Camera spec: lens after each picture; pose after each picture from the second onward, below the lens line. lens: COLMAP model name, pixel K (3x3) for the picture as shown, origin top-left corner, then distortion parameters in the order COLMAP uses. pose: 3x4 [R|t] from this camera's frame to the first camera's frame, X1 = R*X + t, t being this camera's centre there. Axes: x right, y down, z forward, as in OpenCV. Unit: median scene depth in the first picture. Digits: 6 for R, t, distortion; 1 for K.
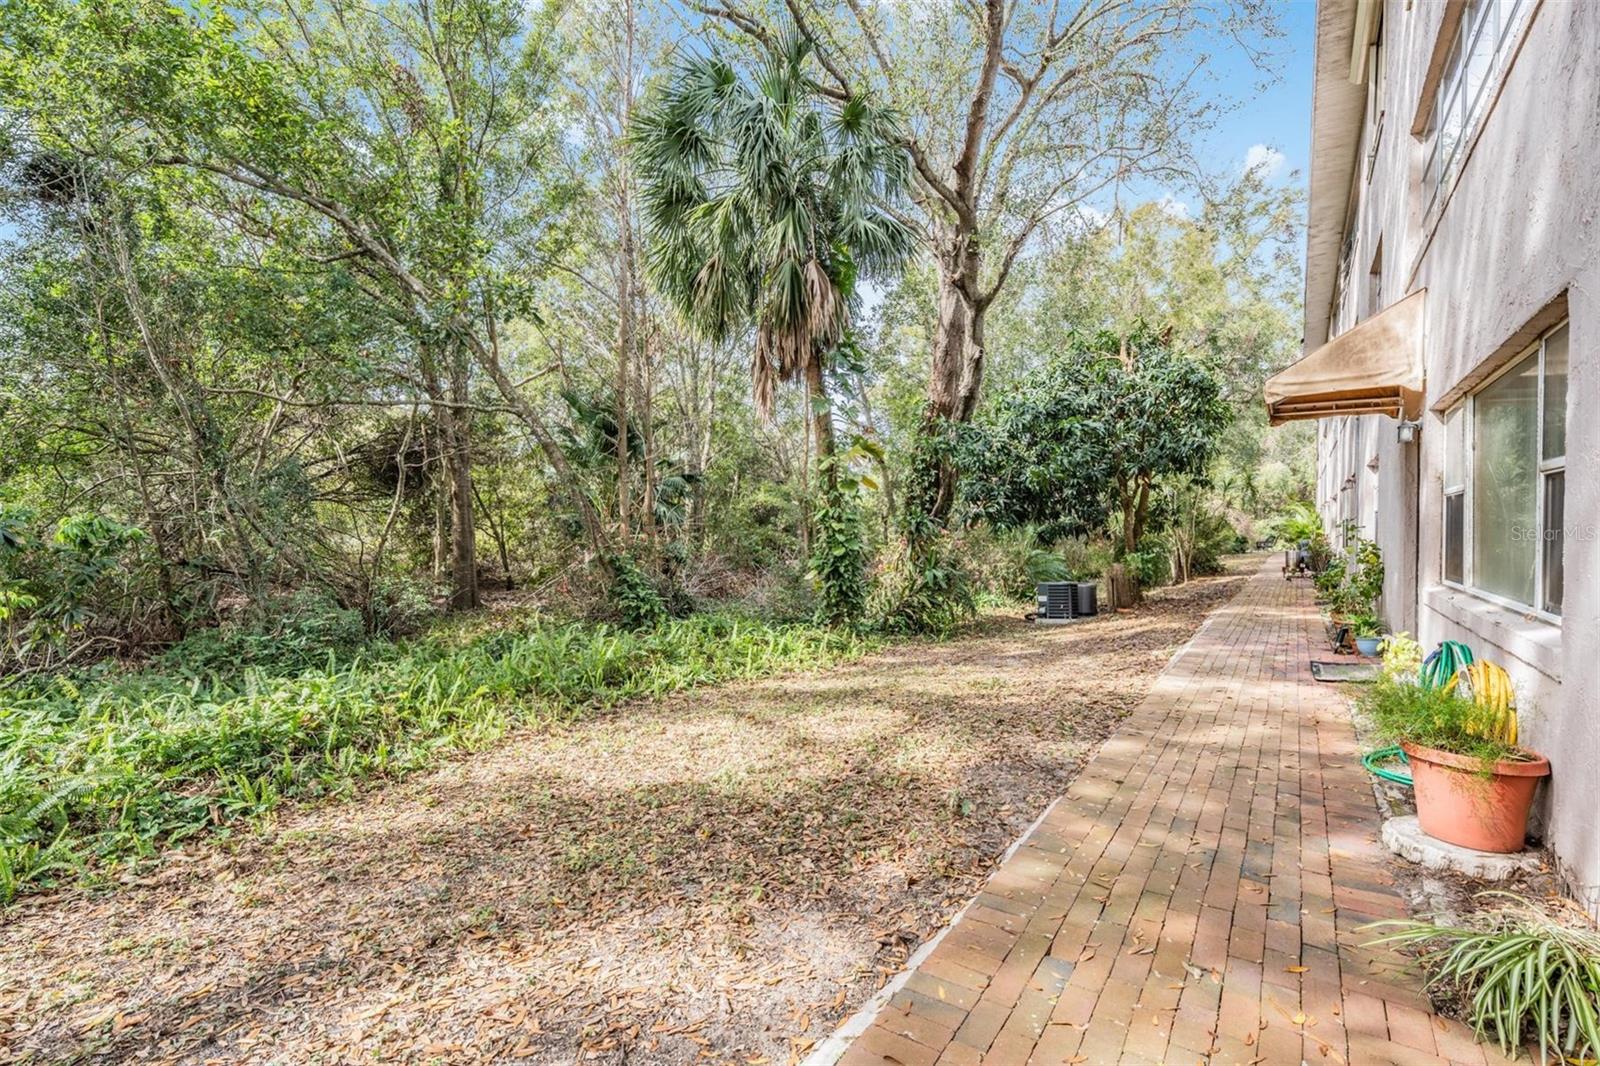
lens RADIAL K [[742.4, 0, 796.5], [0, 742.4, 525.8], [0, 0, 1]] dist [0.001883, 0.000266]
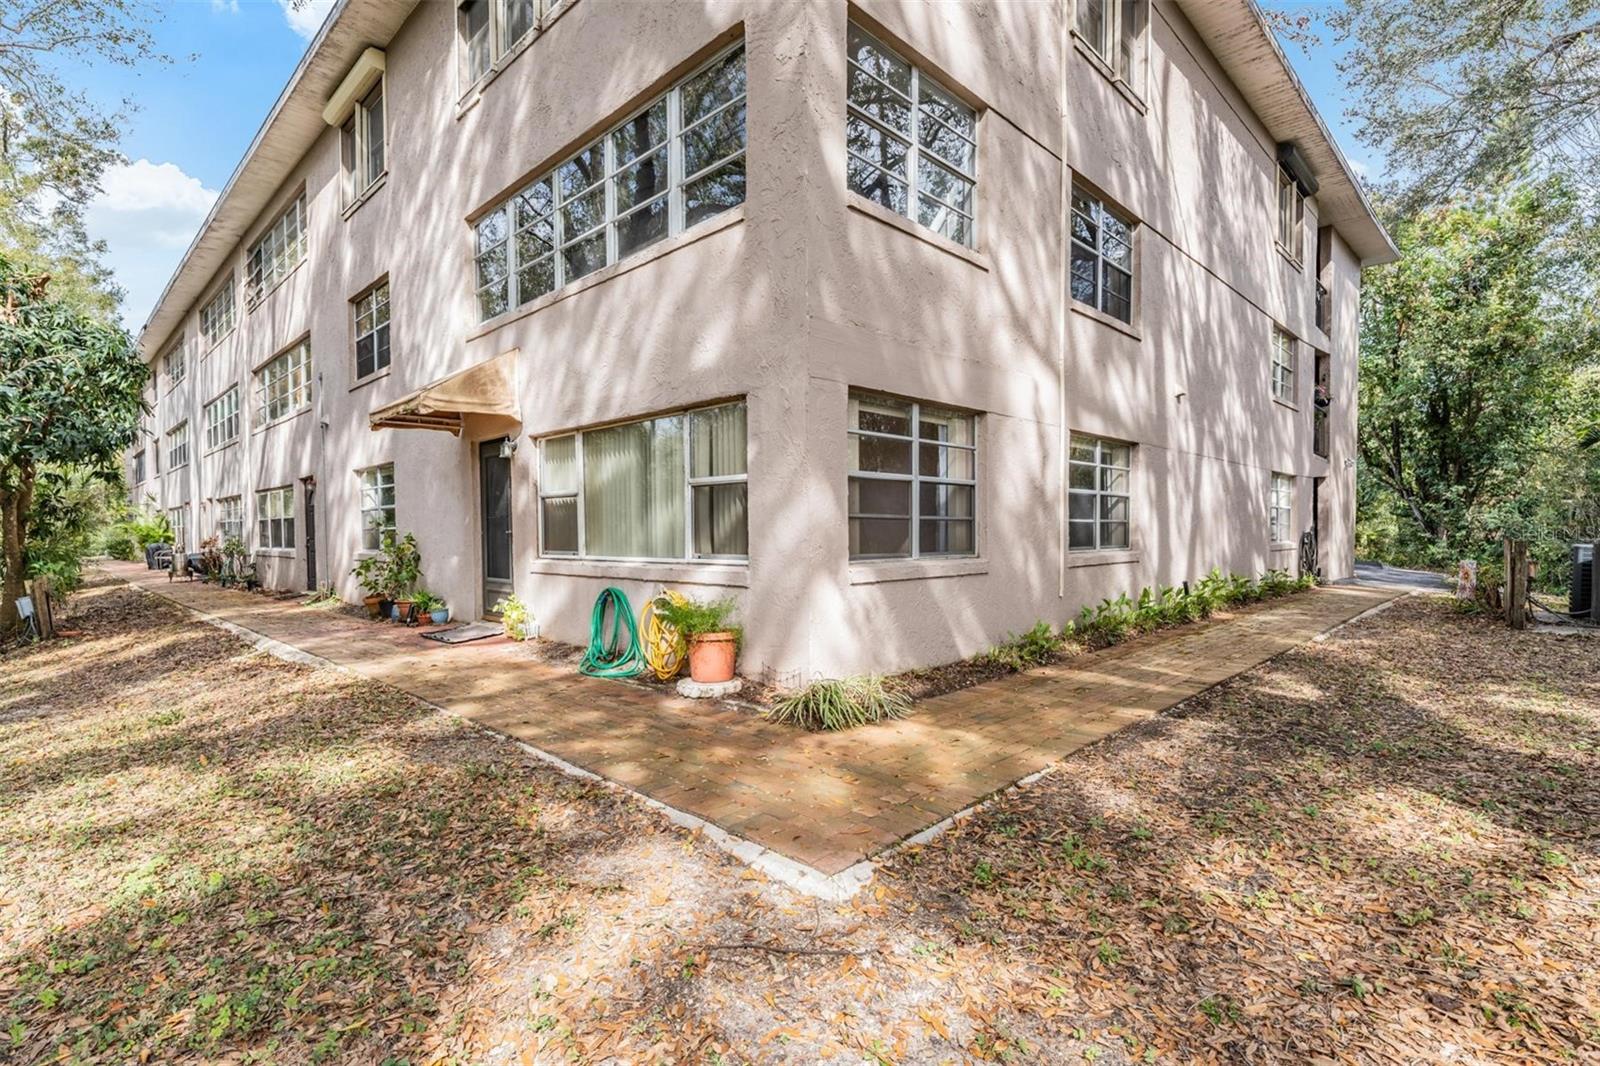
lens RADIAL K [[742.4, 0, 796.5], [0, 742.4, 525.8], [0, 0, 1]] dist [0.001883, 0.000266]
pose [[0.197259, -0.006241, 0.980332, -0.841946], [0.012377, 0.999916, 0.003875, 0.032007], [-0.980273, 0.011369, 0.197319, 0.413657]]
